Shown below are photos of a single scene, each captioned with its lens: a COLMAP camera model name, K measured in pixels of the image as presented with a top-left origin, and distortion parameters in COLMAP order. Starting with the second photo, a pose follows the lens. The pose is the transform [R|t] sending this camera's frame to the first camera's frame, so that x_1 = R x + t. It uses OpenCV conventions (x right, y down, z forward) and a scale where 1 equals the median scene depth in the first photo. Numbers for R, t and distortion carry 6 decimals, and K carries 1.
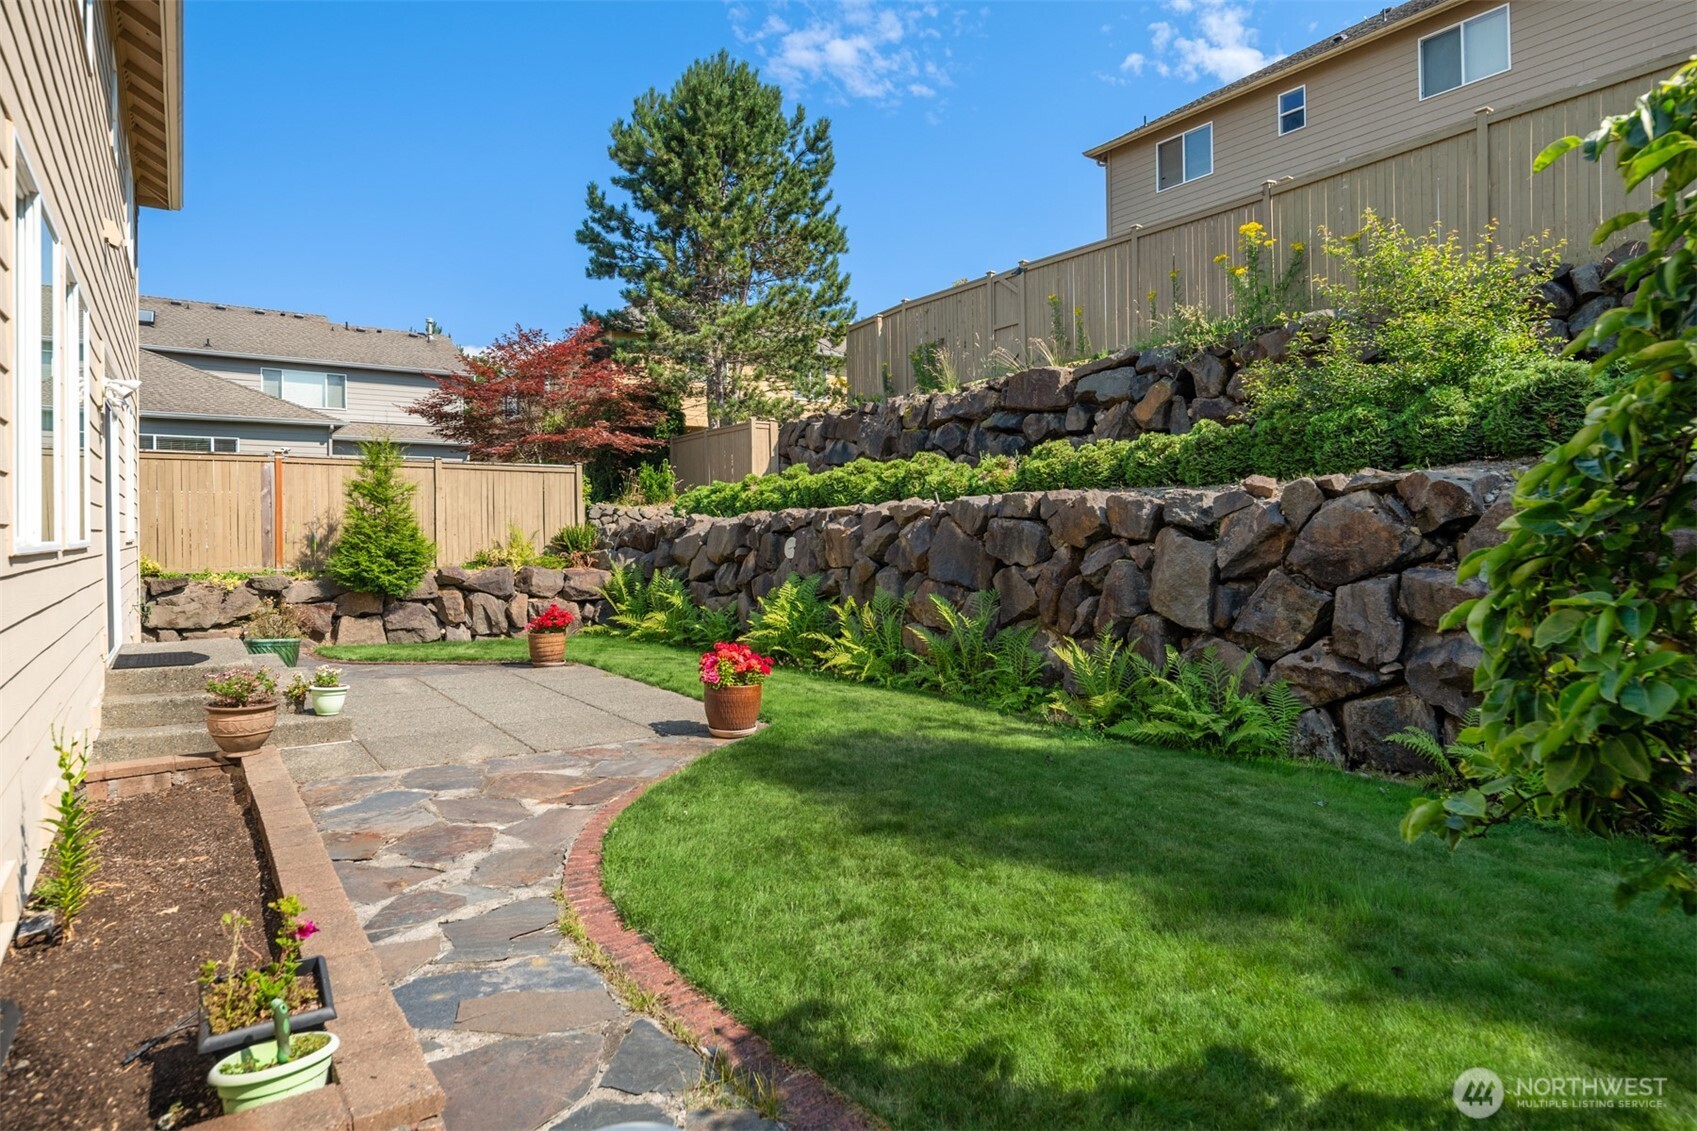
lens RADIAL K [[939.8, 0, 870.1], [0, 939.8, 541.6], [0, 0, 1]] dist [0.008227, -0.010598]
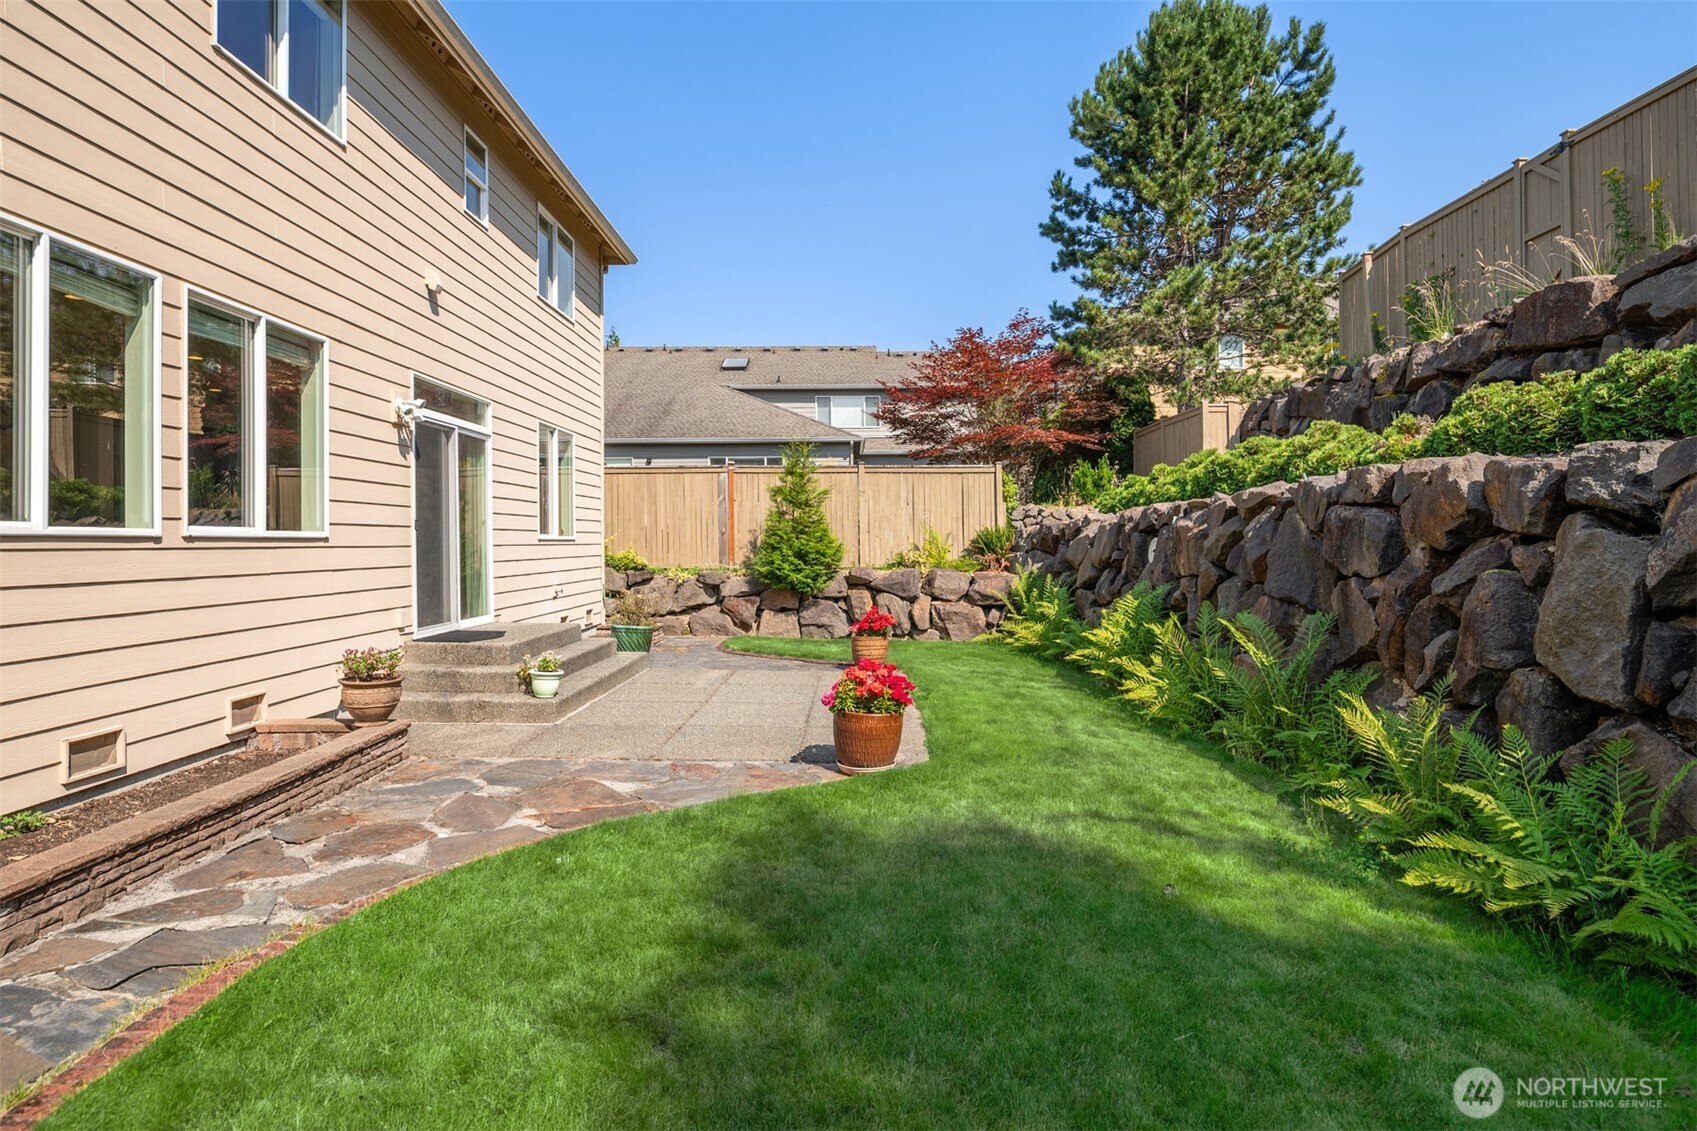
lens RADIAL K [[939.8, 0, 853.0], [0, 939.8, 547.7], [0, 0, 1]] dist [0.008227, -0.010598]
pose [[0.803588, 0.006970, -0.595145, 0.176930], [-0.008253, 0.999966, 0.000568, 0.005092], [0.595128, 0.004455, 0.803618, 0.177406]]
